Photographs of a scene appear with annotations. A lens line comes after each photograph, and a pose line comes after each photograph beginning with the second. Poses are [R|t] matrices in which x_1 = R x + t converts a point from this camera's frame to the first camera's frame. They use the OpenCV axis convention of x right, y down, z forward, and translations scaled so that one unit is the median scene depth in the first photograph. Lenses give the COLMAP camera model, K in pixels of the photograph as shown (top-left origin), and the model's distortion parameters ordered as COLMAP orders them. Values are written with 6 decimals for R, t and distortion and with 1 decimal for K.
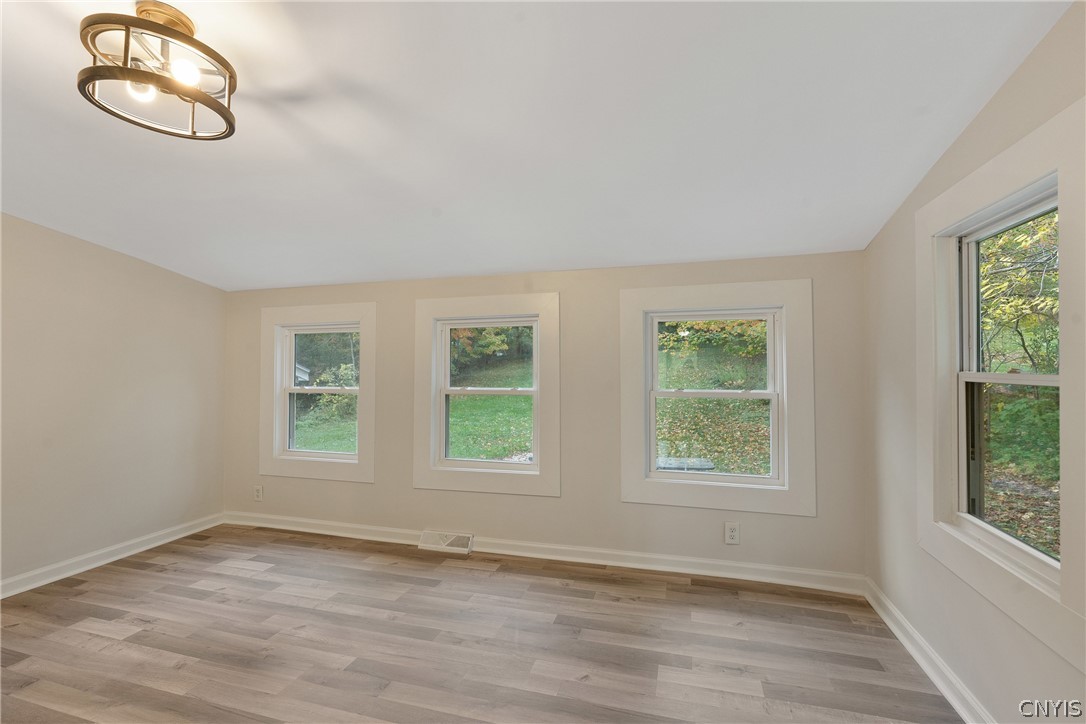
lens RADIAL K [[482.3, 0, 547.7], [0, 482.3, 361.0], [0, 0, 1]] dist [-0.004933, 0.001436]
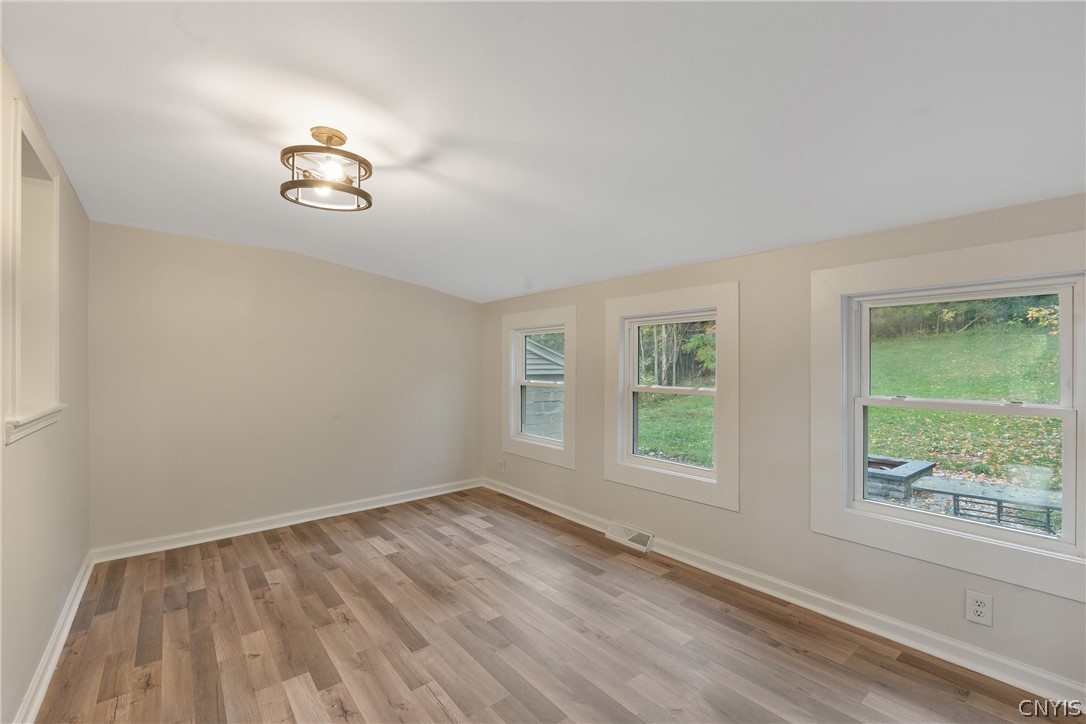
lens RADIAL K [[482.3, 0, 541.8], [0, 482.3, 359.7], [0, 0, 1]] dist [-0.004933, 0.001436]
pose [[0.815381, -0.003976, -0.578912, 0.270497], [0.015070, 0.999783, 0.014358, -0.019272], [0.578729, -0.020431, 0.815264, 0.078247]]
